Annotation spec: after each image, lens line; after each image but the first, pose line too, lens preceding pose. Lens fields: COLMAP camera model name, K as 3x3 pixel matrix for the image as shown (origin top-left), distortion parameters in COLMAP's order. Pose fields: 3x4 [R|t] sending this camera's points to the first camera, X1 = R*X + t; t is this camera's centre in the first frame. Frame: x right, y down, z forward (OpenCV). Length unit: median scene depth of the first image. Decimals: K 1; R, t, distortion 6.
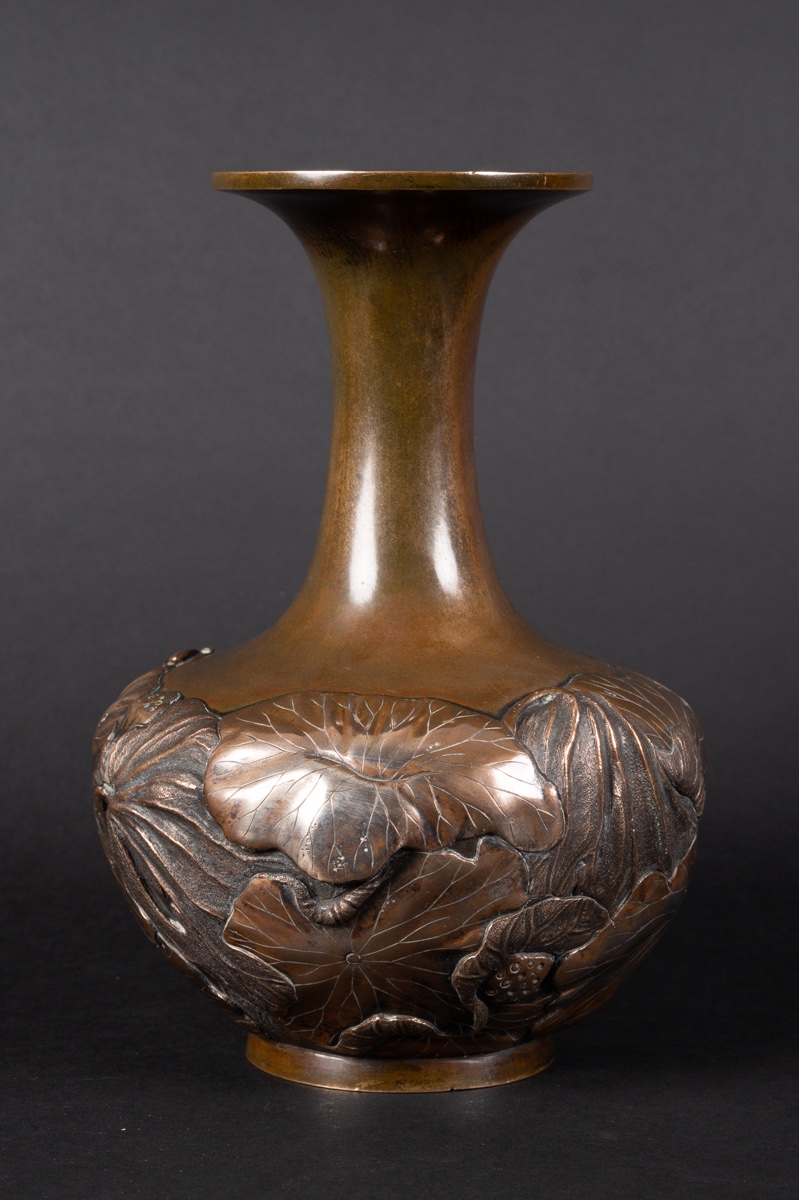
lens RADIAL K [[2959.1, 0, 377.2], [0, 2959.1, 597.8], [0, 0, 1]] dist [0.018574, -0.842128]
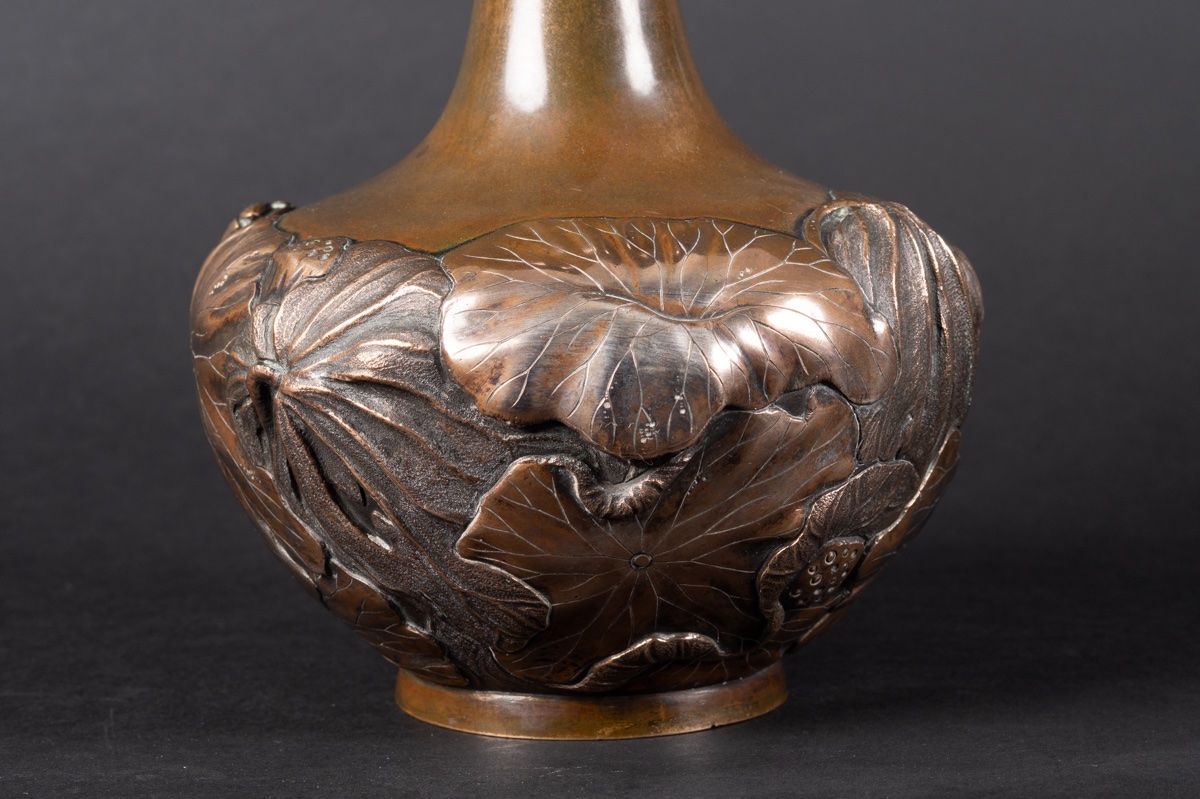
lens RADIAL K [[2959.1, 0, 600.0], [0, 2959.1, 399.5], [0, 0, 1]] dist [0.018574, -0.842128]
pose [[0.955442, -0.064353, 0.288080, -0.234801], [0.055443, 0.997700, 0.038991, 0.049928], [-0.289927, -0.021282, 0.956812, 0.273450]]
